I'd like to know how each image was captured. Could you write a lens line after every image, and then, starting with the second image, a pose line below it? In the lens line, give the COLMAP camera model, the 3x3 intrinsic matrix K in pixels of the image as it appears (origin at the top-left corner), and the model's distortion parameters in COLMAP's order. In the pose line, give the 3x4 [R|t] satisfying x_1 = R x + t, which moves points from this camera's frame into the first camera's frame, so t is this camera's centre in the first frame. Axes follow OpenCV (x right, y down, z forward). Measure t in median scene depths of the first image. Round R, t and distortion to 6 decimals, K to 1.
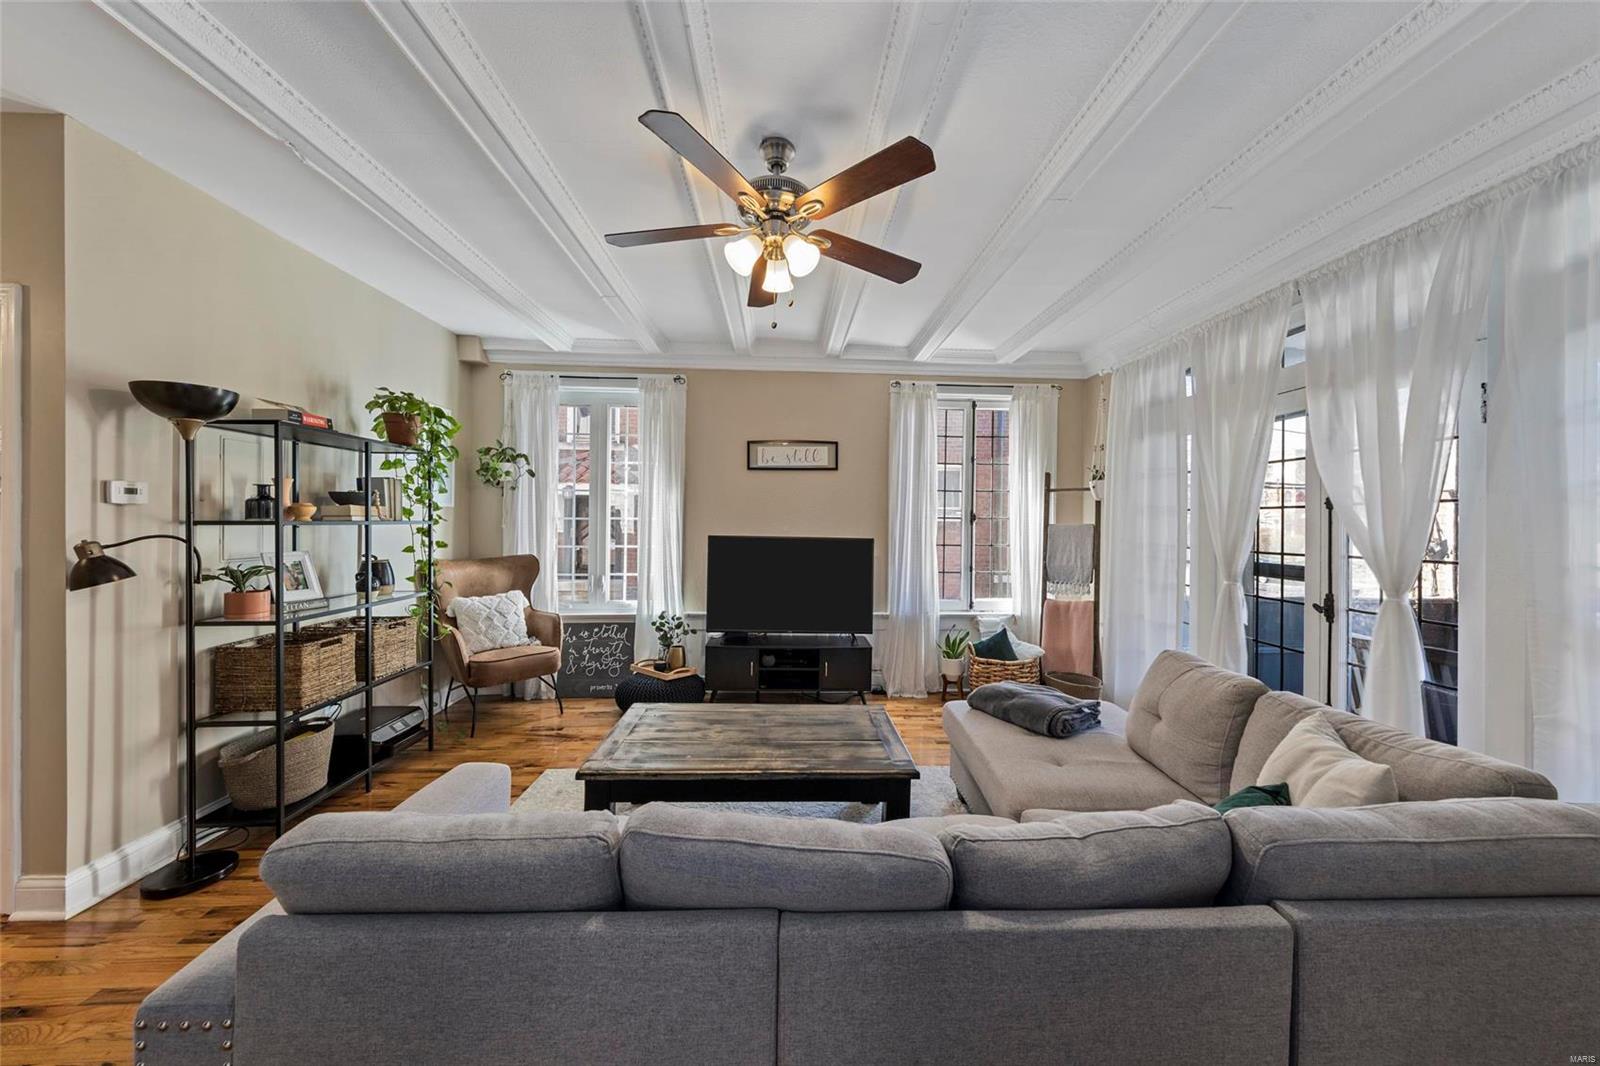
lens RADIAL K [[556.6, 0, 814.0], [0, 556.6, 525.7], [0, 0, 1]] dist [0.000707, -0.000405]
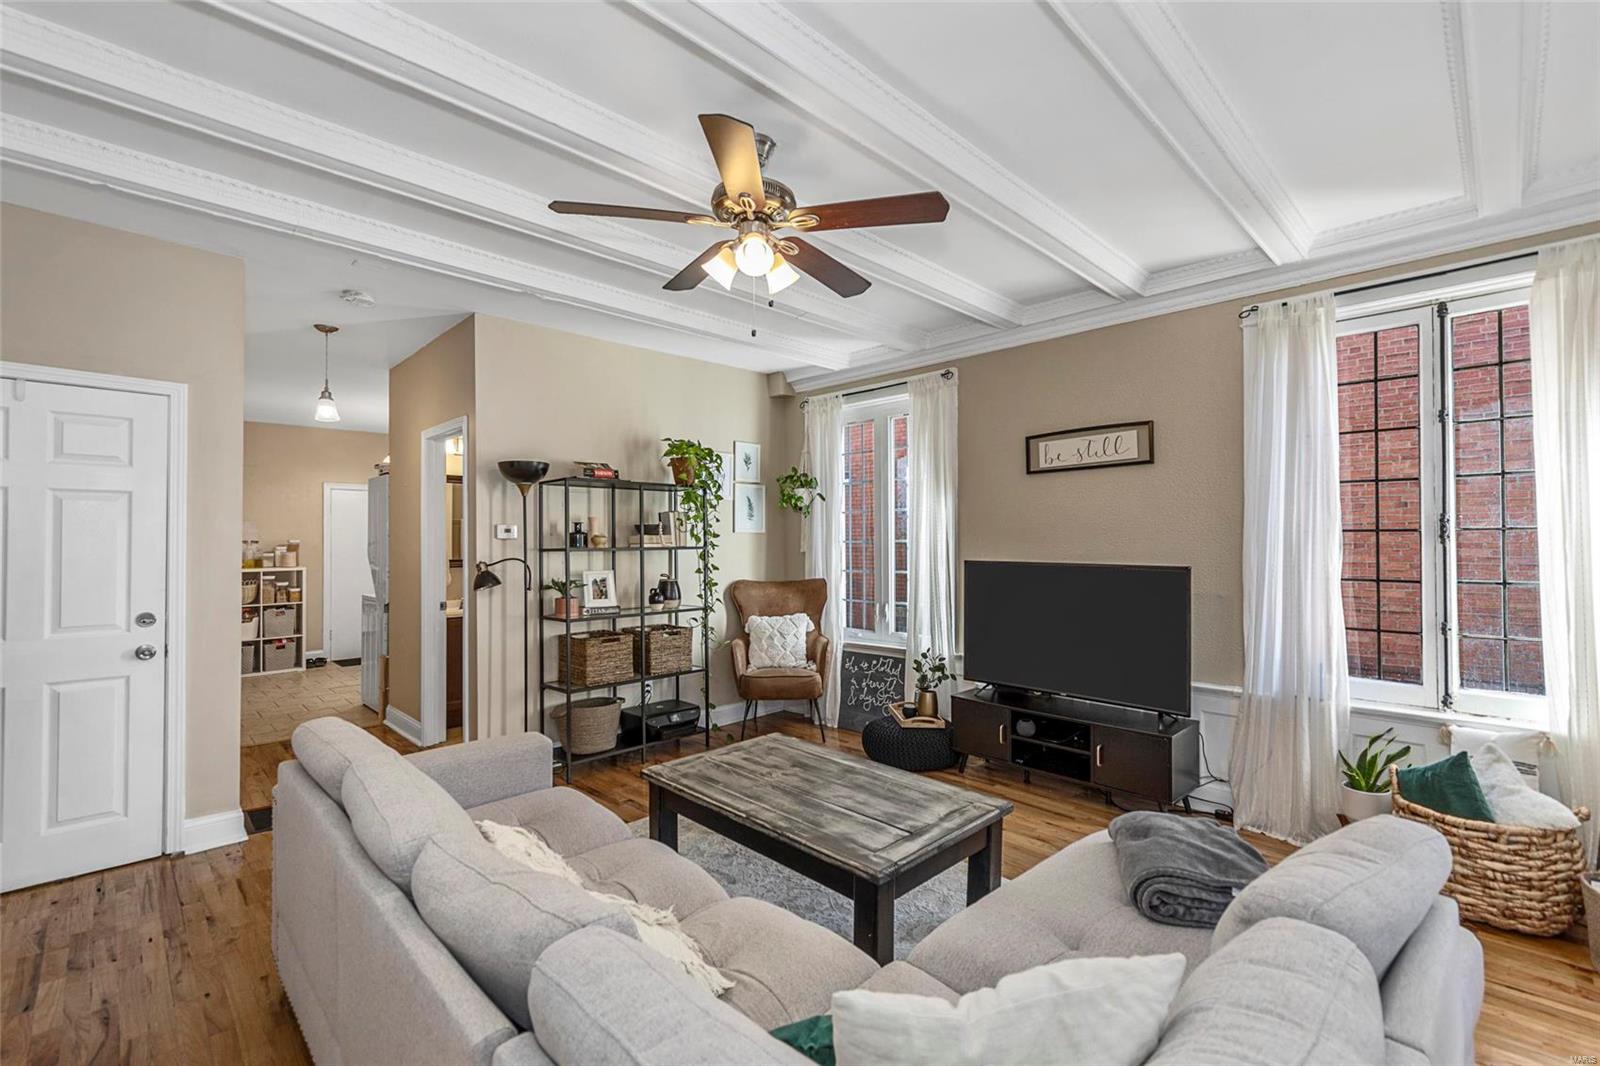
lens RADIAL K [[702.7, 0, 809.3], [0, 702.7, 535.3], [0, 0, 1]] dist [0.005261, -0.000174]
pose [[0.669914, -0.021085, -0.742140, 0.423884], [0.008686, 0.999751, -0.020564, -0.000002], [0.742388, 0.007330, 0.669930, 0.144408]]
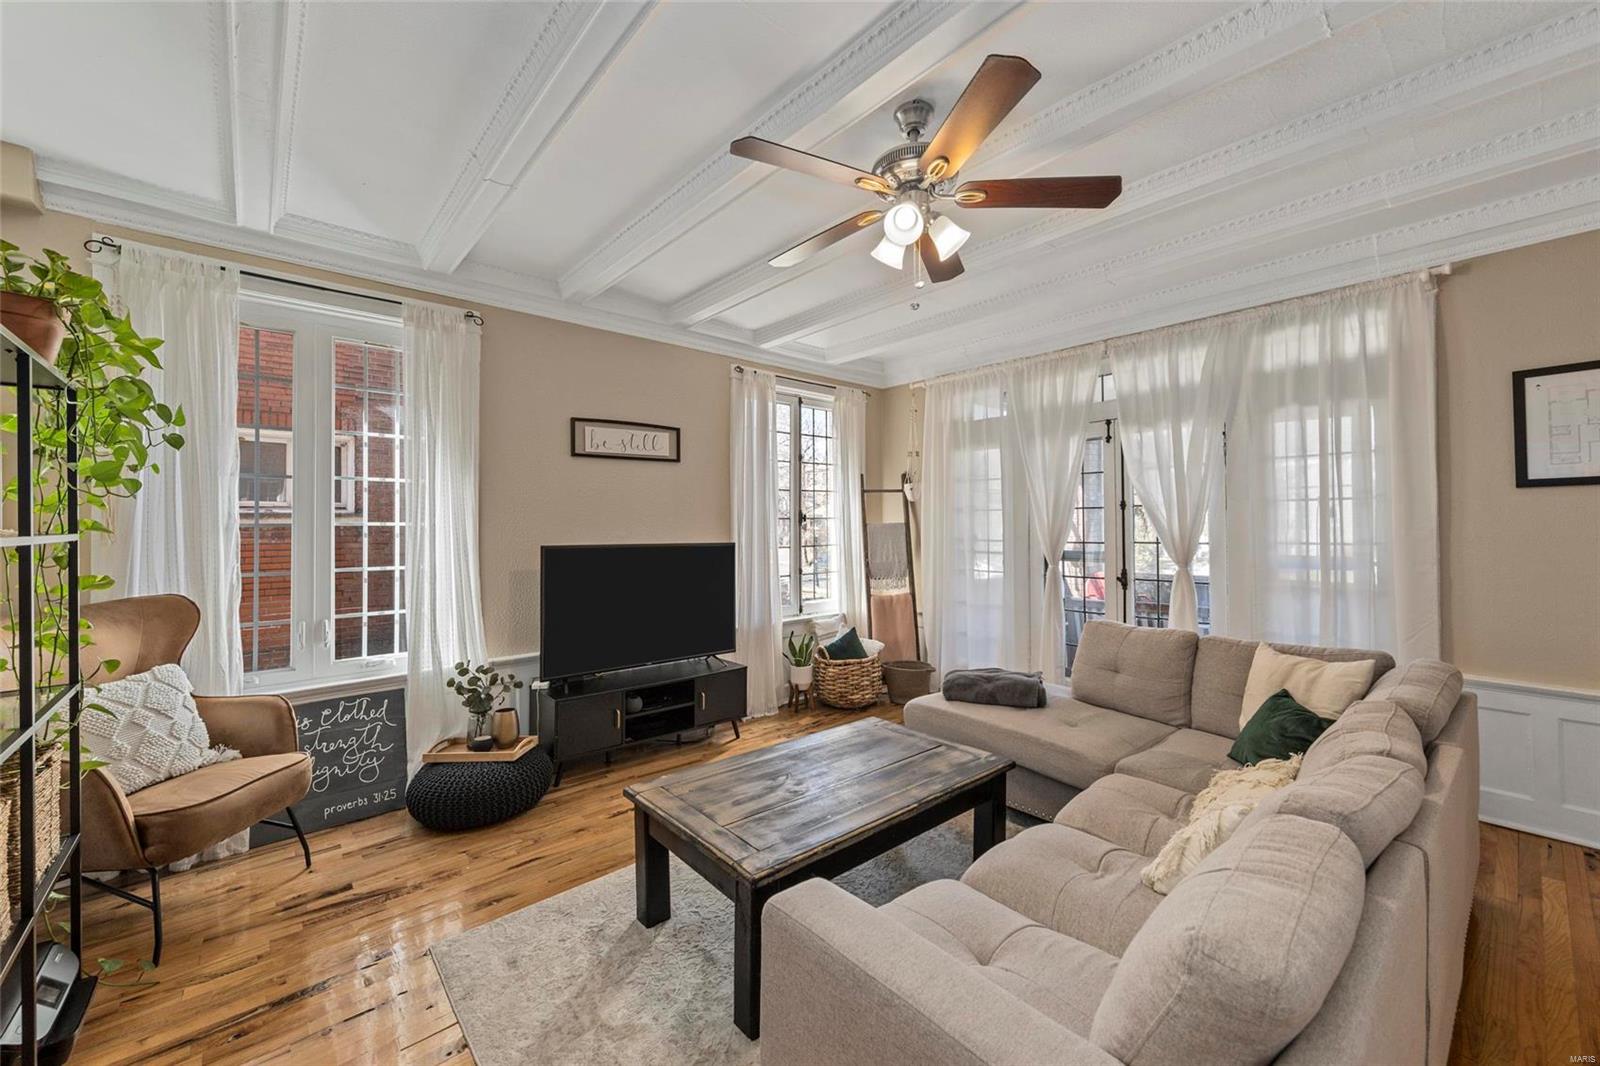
lens RADIAL K [[622.8, 0, 817.5], [0, 622.8, 519.8], [0, 0, 1]] dist [0.003500, -0.000455]
pose [[0.780346, -0.010243, 0.625264, -0.415323], [0.018228, 0.999814, -0.006371, -0.004194], [-0.625082, 0.016369, 0.780388, 0.156581]]
